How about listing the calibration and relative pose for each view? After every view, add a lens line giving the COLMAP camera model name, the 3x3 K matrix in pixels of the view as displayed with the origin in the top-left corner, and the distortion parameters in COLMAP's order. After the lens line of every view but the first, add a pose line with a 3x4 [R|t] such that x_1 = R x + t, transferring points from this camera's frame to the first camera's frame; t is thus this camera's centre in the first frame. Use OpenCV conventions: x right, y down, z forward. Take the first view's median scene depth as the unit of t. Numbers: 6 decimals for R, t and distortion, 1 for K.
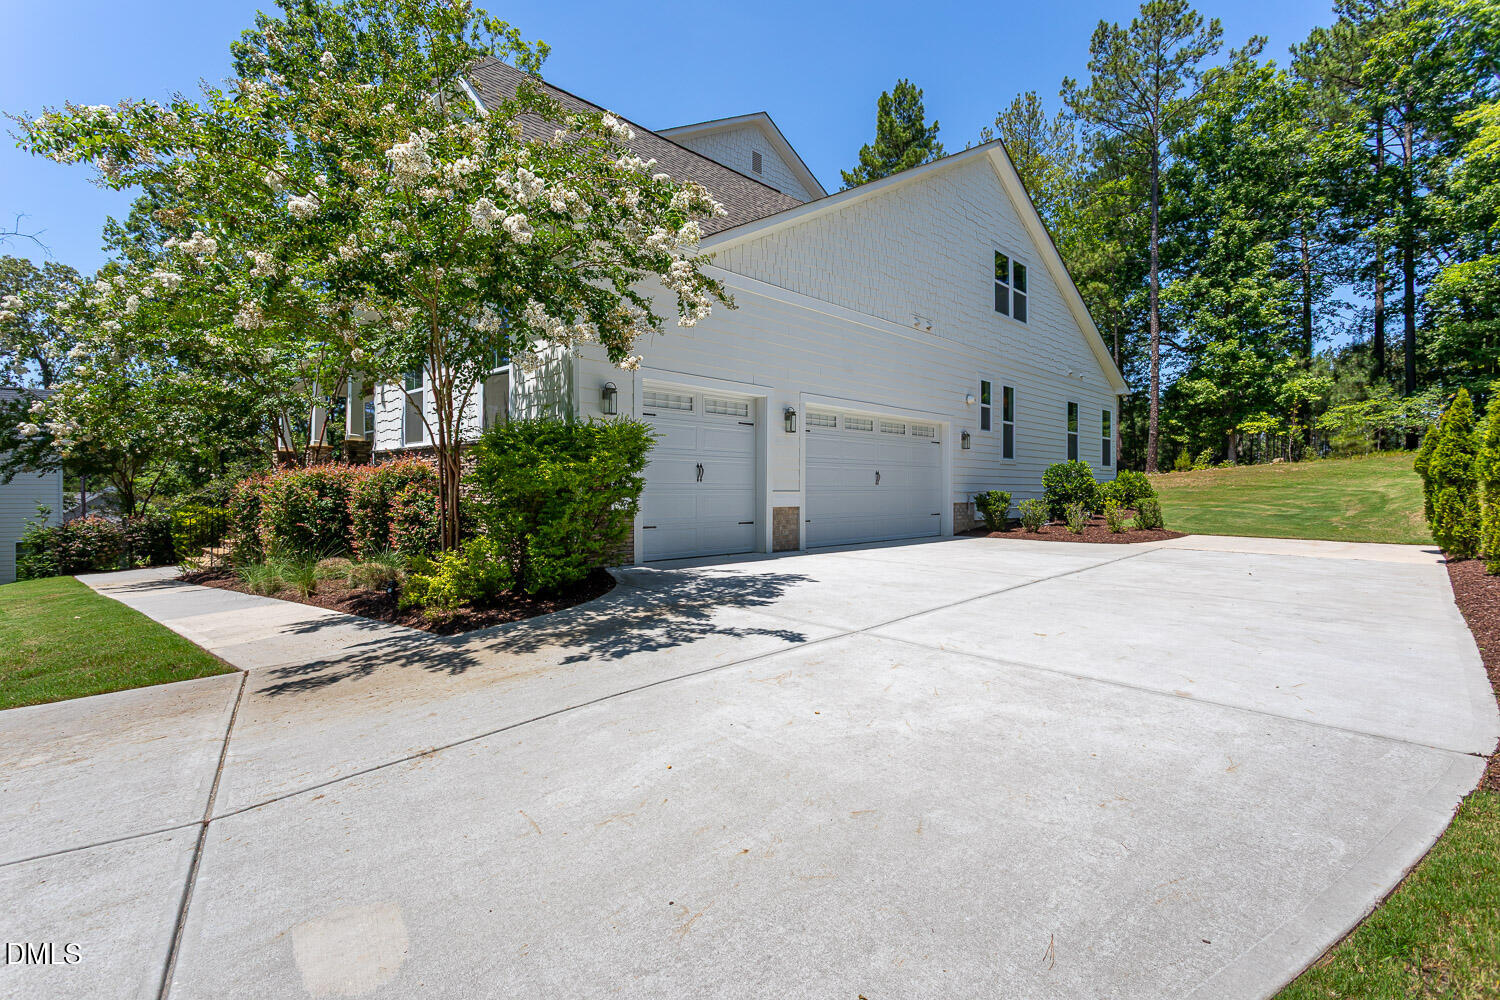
lens RADIAL K [[713.9, 0, 750.0], [0, 713.9, 500.0], [0, 0, 1]] dist [-0.000241, -0.000087]
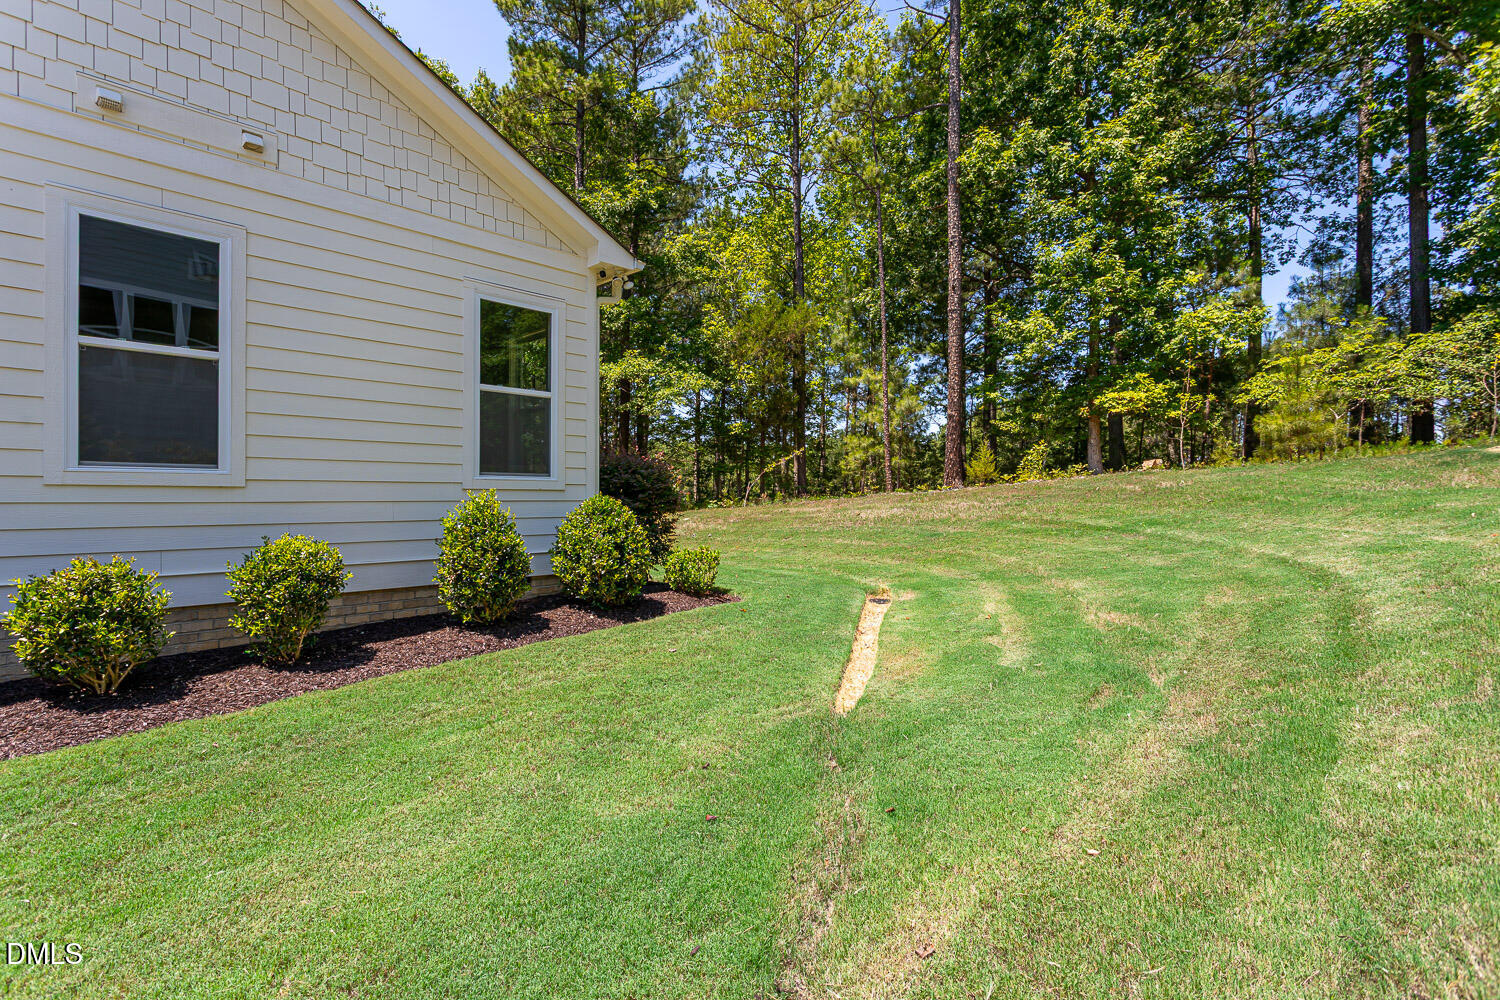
lens RADIAL K [[728.3, 0, 750.0], [0, 728.3, 500.0], [0, 0, 1]] dist [0.000936, 0.000167]
pose [[0.999850, -0.002849, 0.017107, 0.426783], [0.002914, 0.999989, -0.003750, -0.028842], [-0.017097, 0.003800, 0.999847, 0.475635]]
